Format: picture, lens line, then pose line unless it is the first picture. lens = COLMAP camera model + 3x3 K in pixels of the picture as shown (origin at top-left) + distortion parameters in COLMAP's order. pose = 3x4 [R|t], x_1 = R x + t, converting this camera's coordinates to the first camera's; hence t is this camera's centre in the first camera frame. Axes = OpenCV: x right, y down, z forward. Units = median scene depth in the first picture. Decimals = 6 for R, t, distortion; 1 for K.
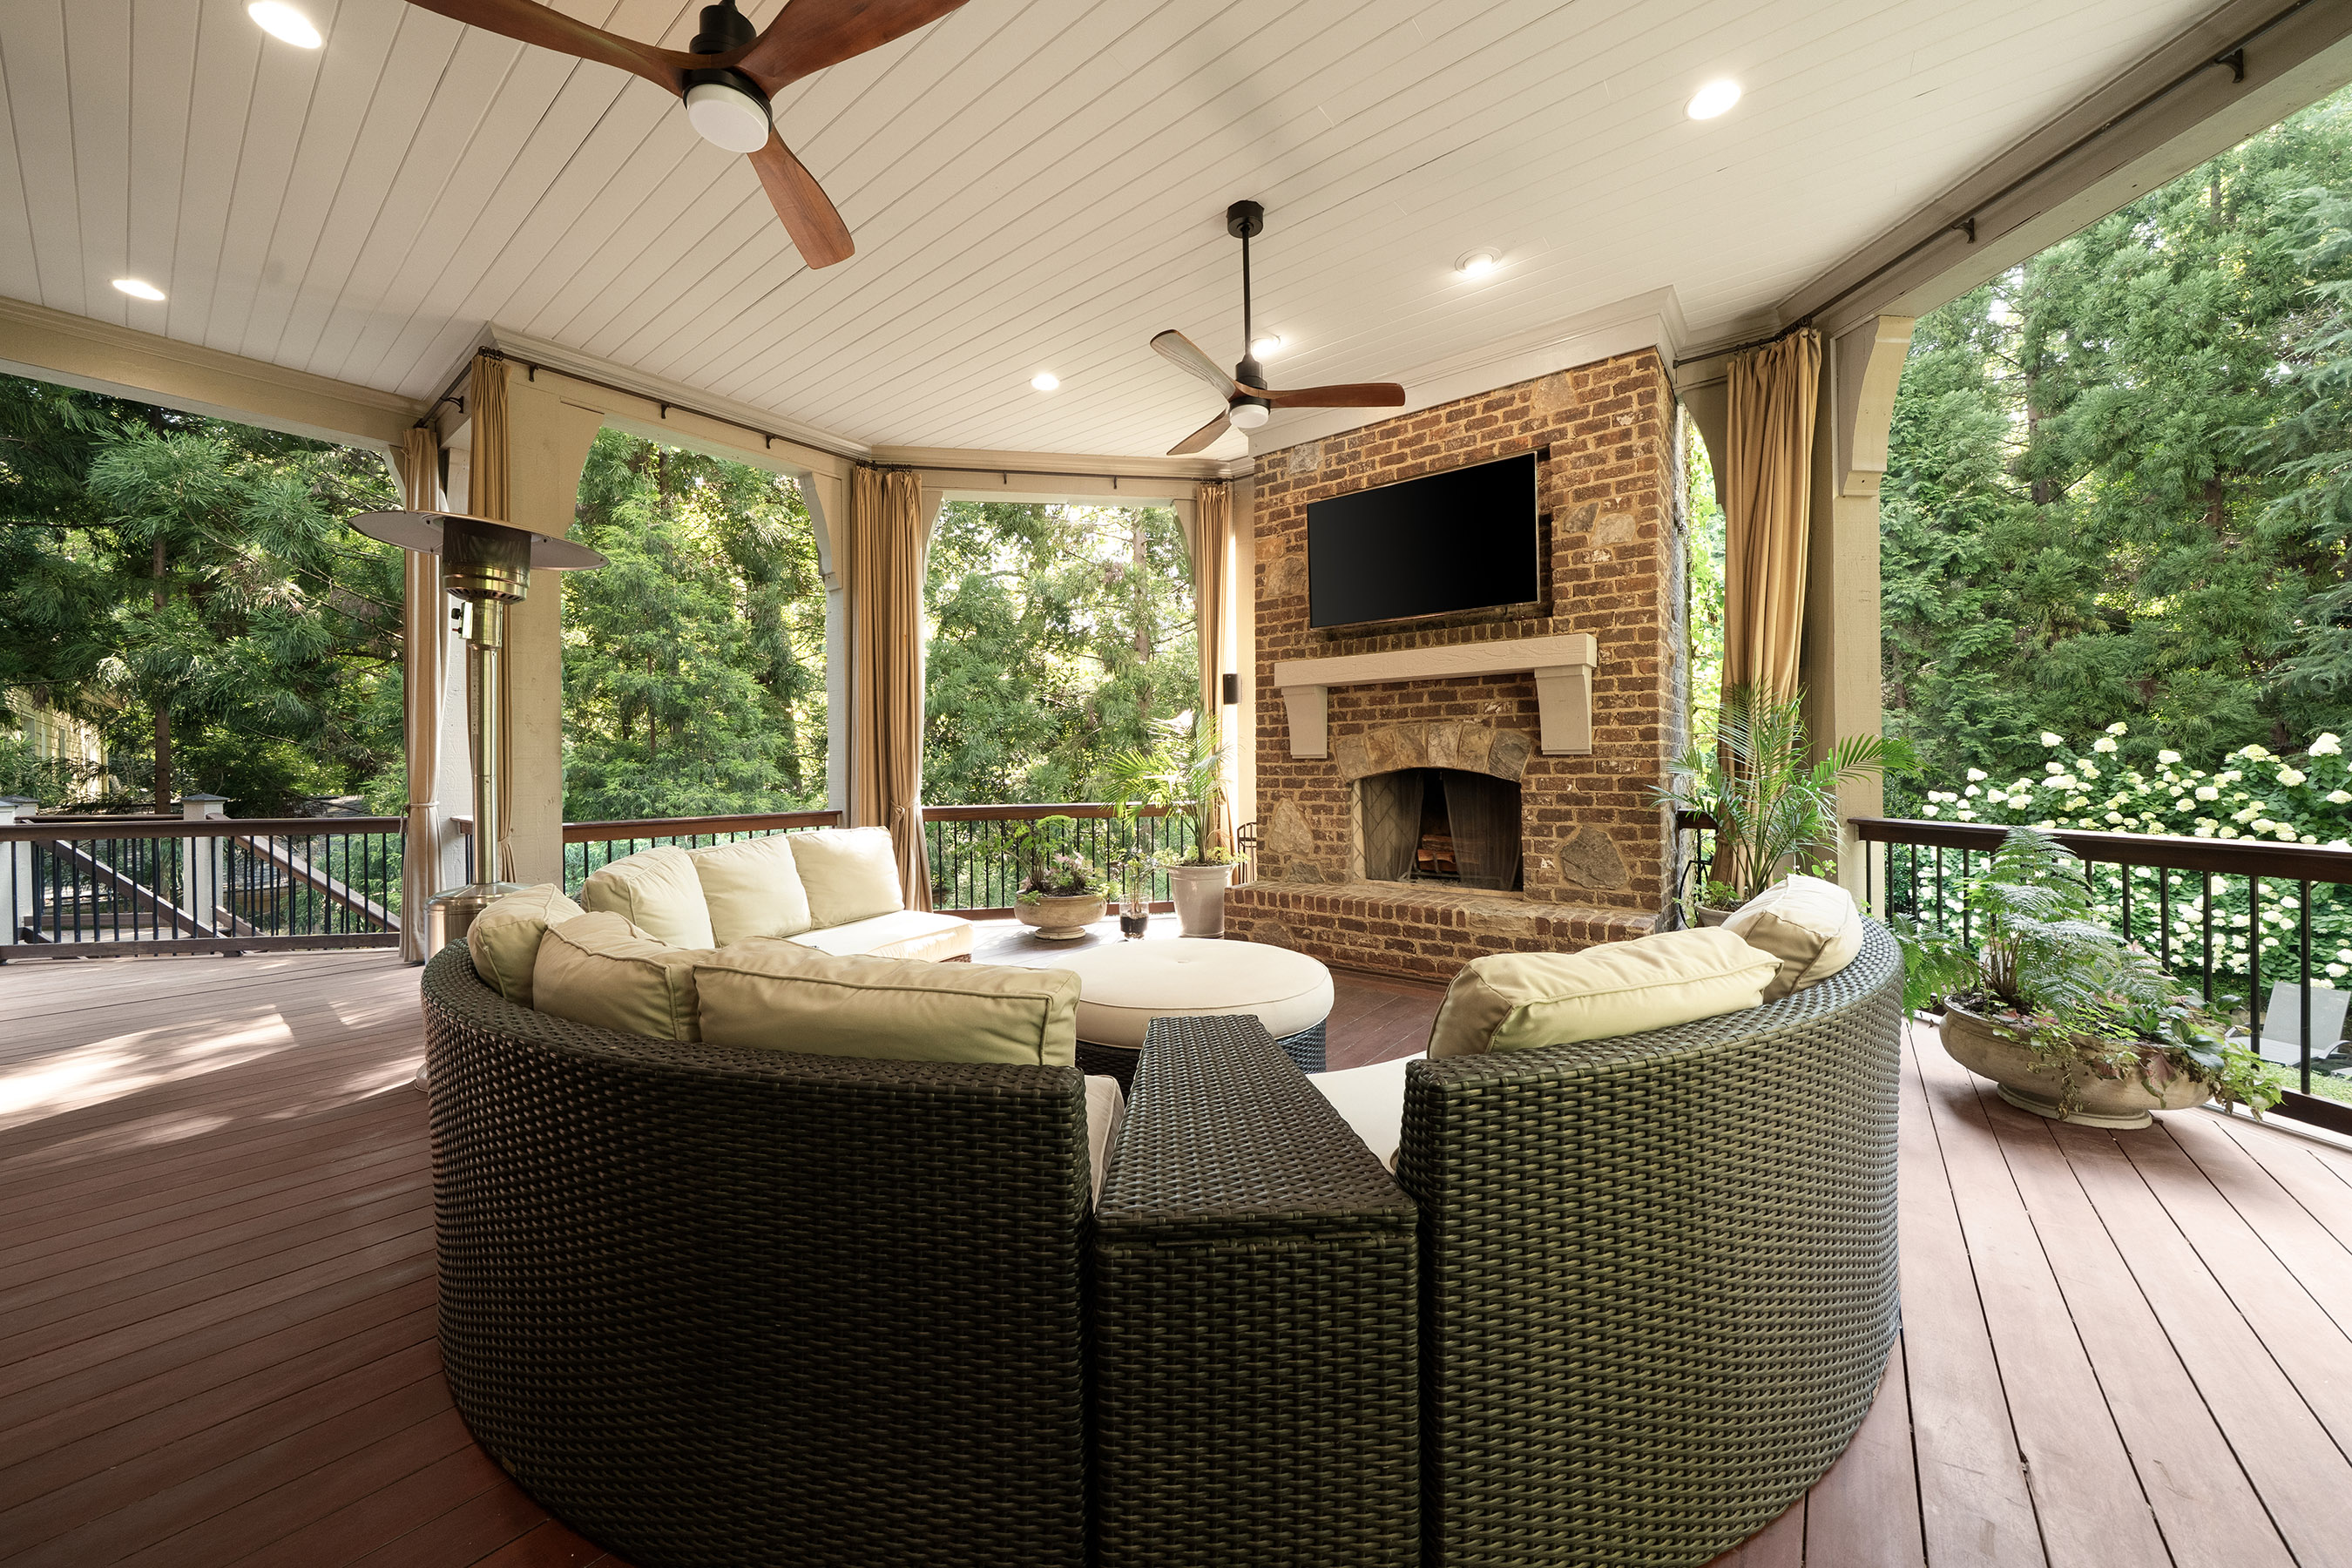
lens RADIAL K [[839.4, 0, 1177.2], [0, 839.4, 778.8], [0, 0, 1]] dist [-0.000938, -0.000022]
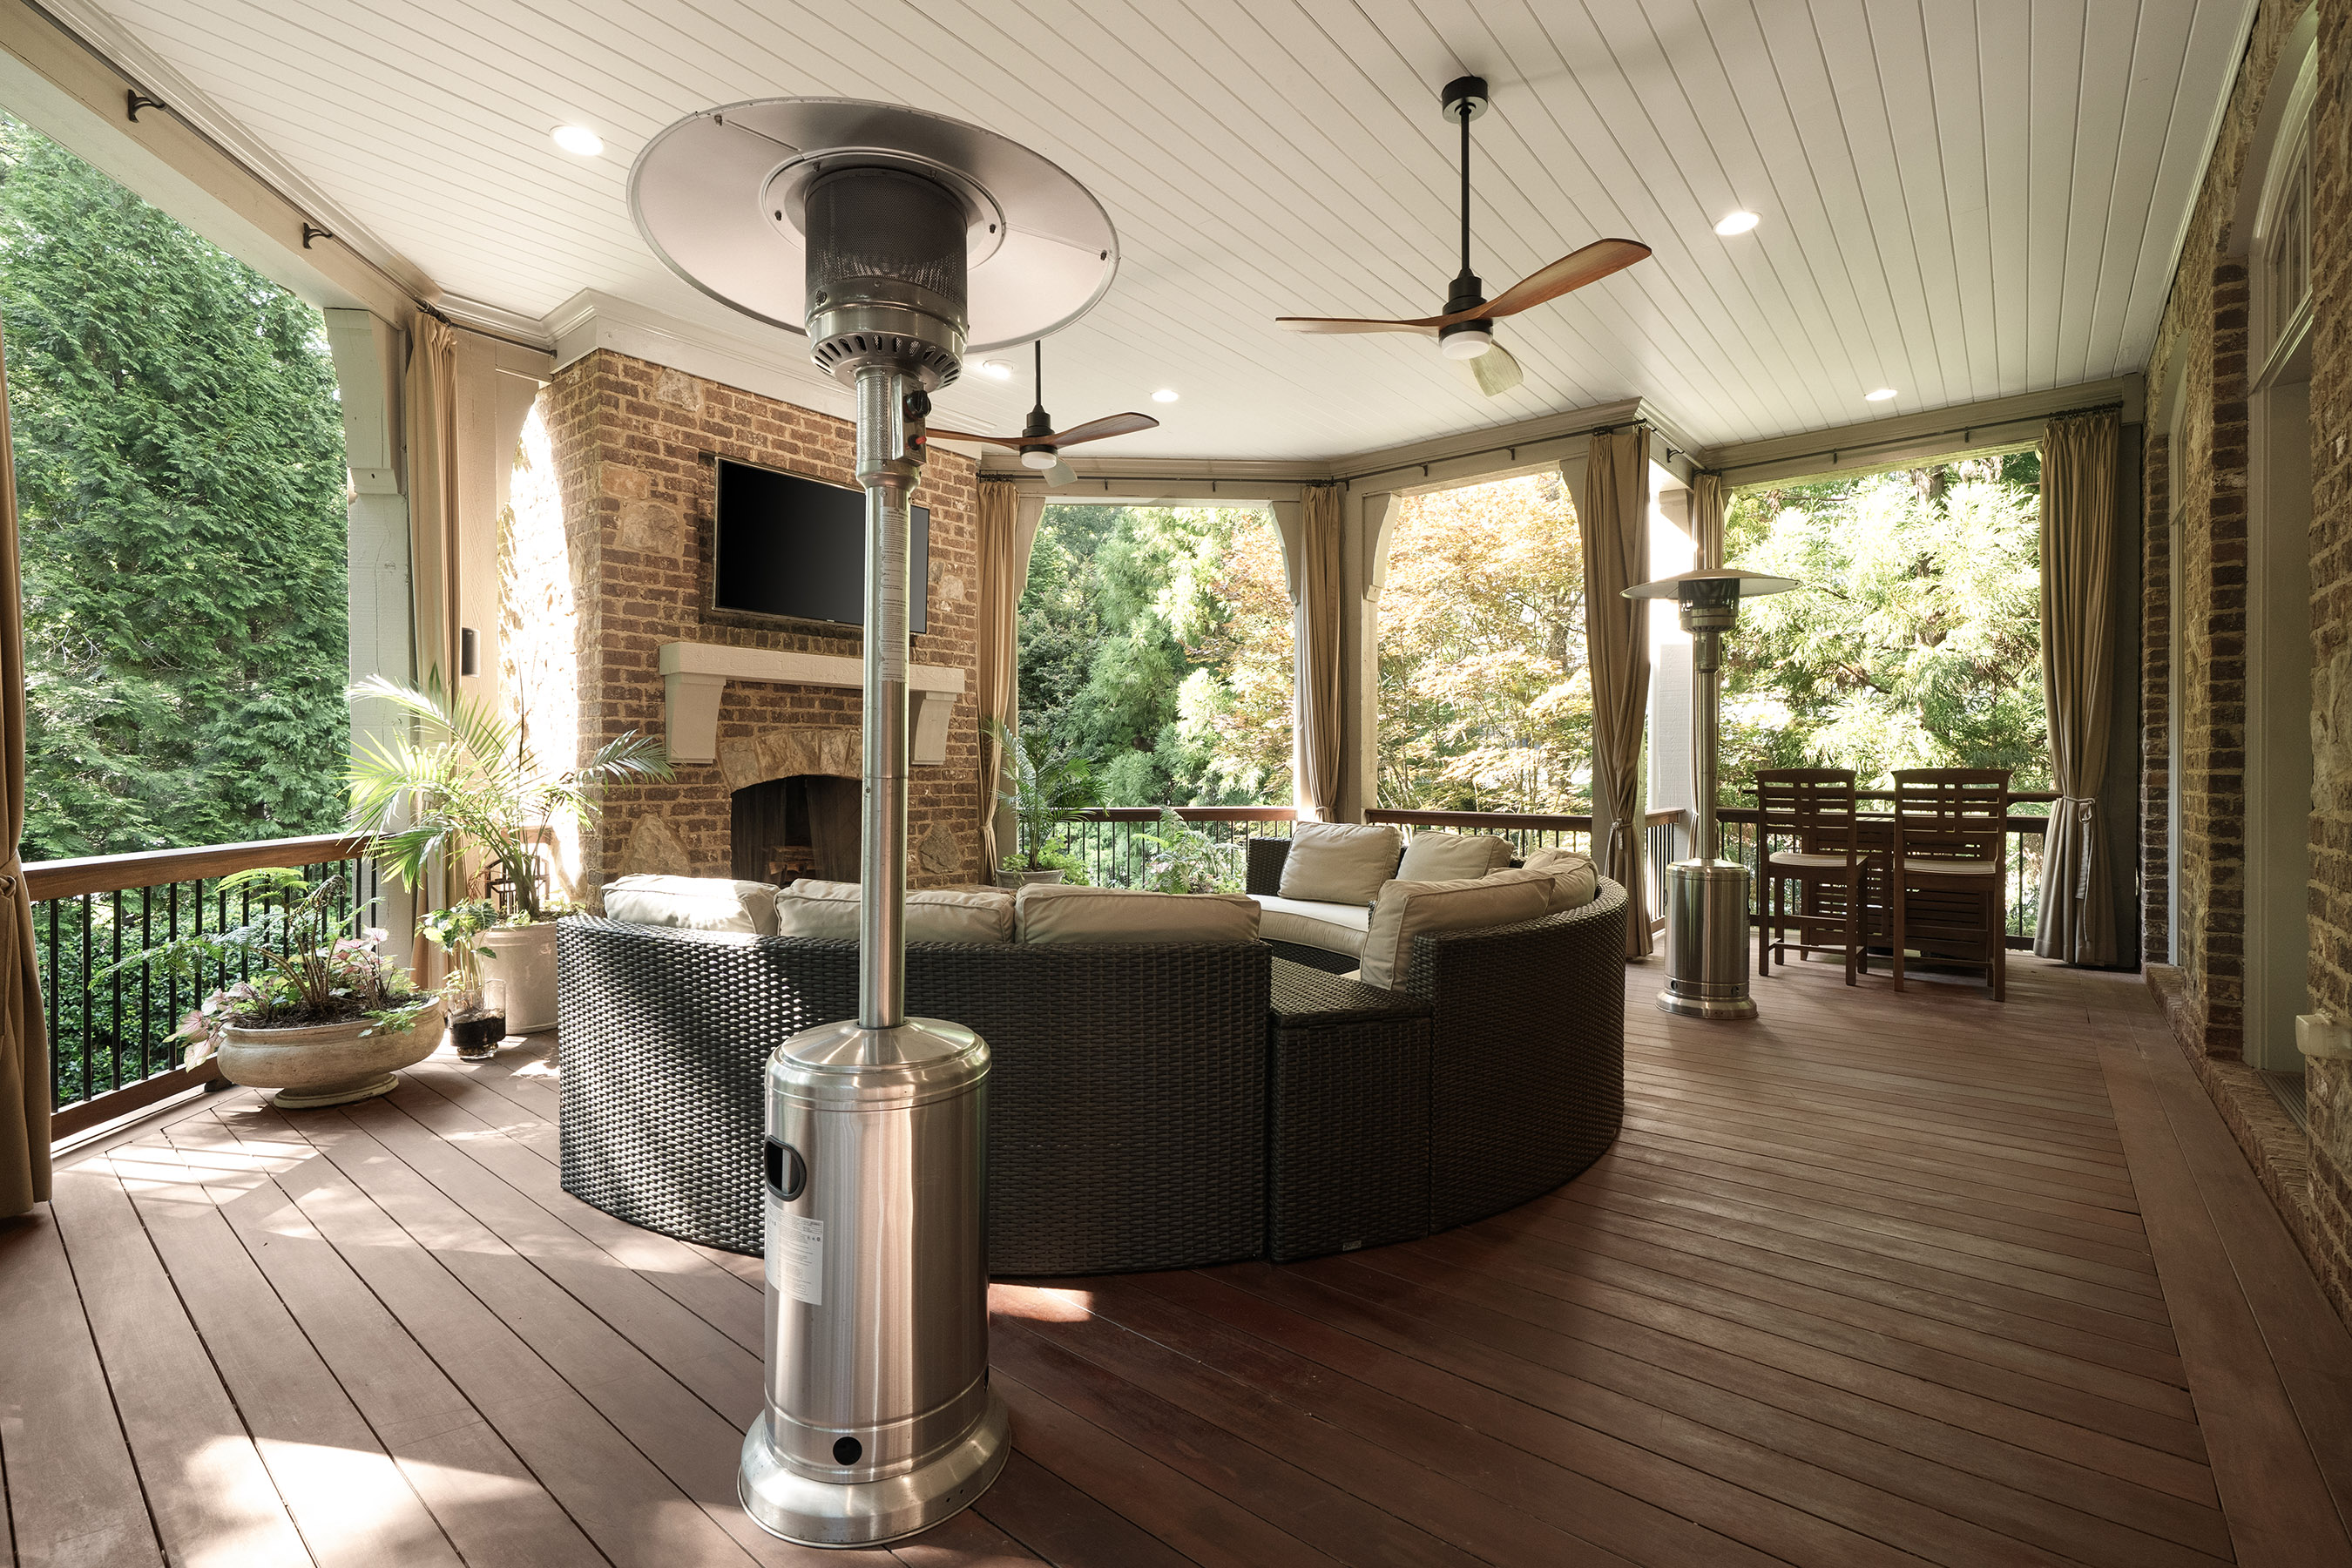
lens RADIAL K [[1032.5, 0, 1161.4], [0, 1032.5, 775.5], [0, 0, 1]] dist [0.002062, 0.000233]
pose [[0.032351, -0.002235, 0.999474, -0.876073], [0.003844, 0.999990, 0.002112, -0.013452], [-0.999469, 0.003774, 0.032359, 0.538965]]
